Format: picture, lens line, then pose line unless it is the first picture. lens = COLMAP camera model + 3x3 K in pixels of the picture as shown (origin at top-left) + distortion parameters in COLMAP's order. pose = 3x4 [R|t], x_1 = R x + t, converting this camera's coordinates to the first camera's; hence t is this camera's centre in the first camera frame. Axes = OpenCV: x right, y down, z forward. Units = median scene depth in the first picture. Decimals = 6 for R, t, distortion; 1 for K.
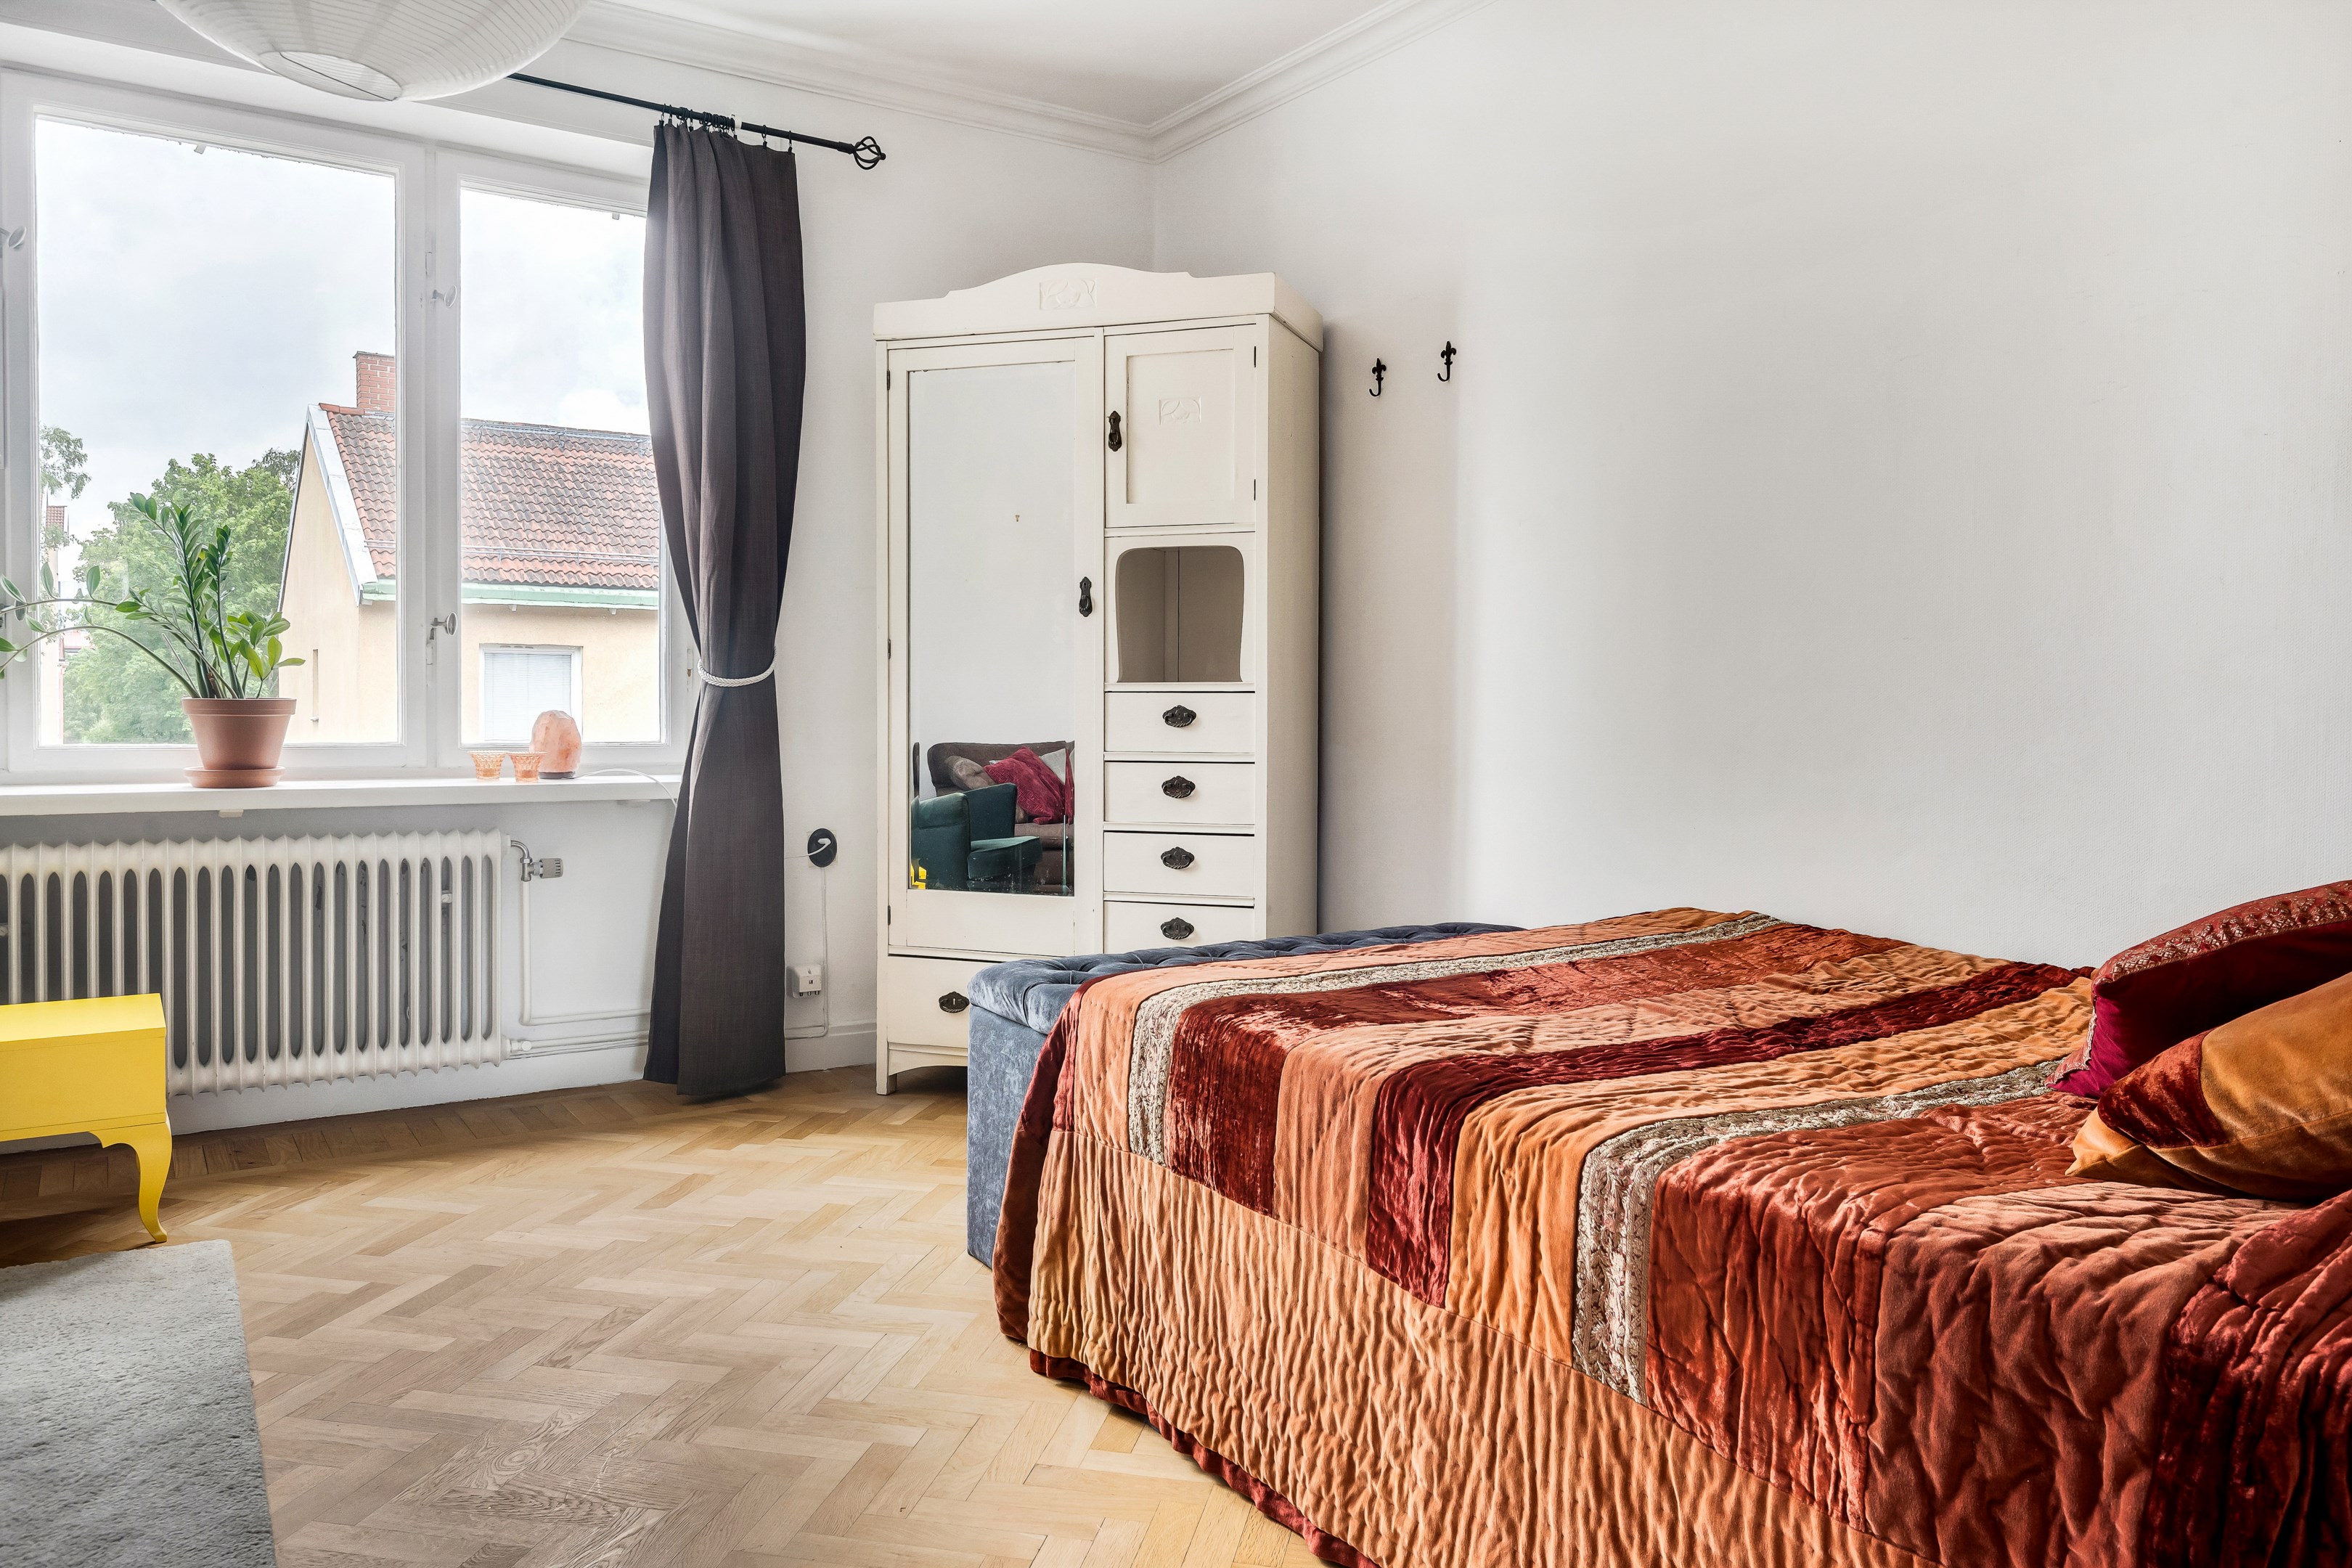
lens RADIAL K [[1632.0, 0, 1205.0], [0, 1632.0, 737.7], [0, 0, 1]] dist [0.003258, -0.001873]
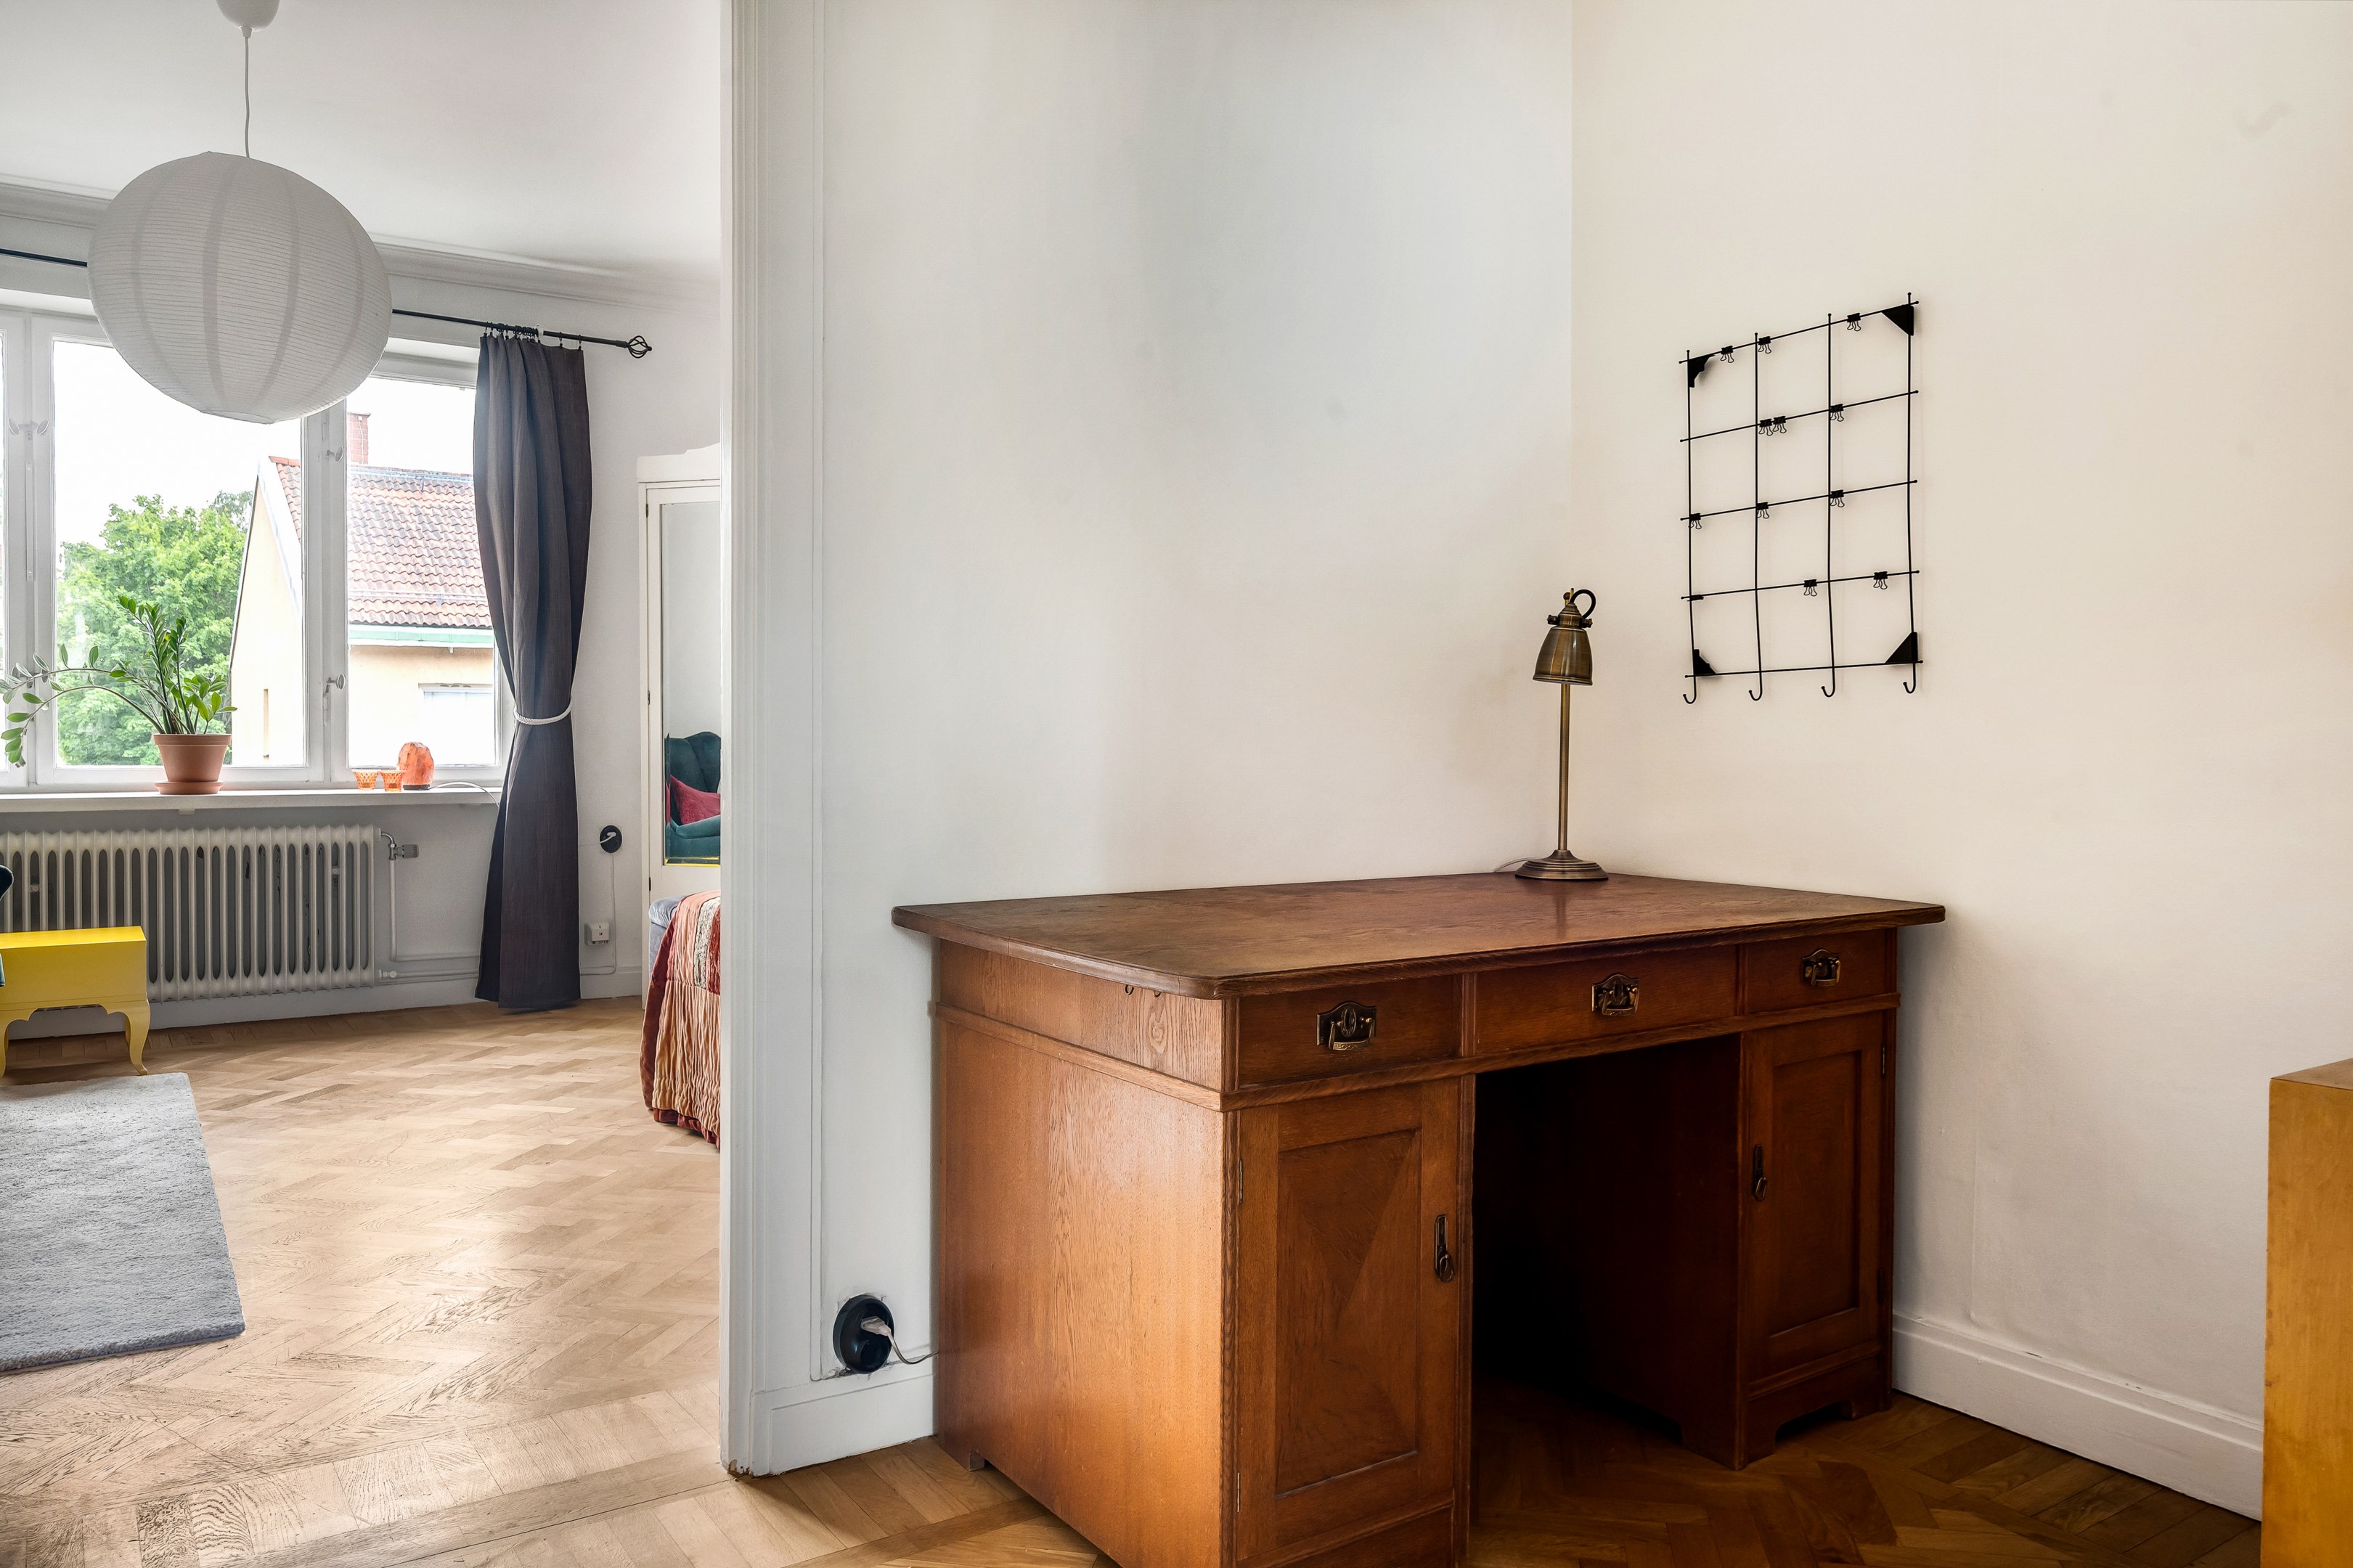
lens RADIAL K [[1648.5, 0, 1185.3], [0, 1648.5, 768.6], [0, 0, 1]] dist [0.005060, -0.002194]
pose [[0.999965, -0.003837, 0.007499, 0.286357], [0.003851, 0.999991, -0.001872, 0.012894], [-0.007492, 0.001901, 0.999970, -0.484225]]
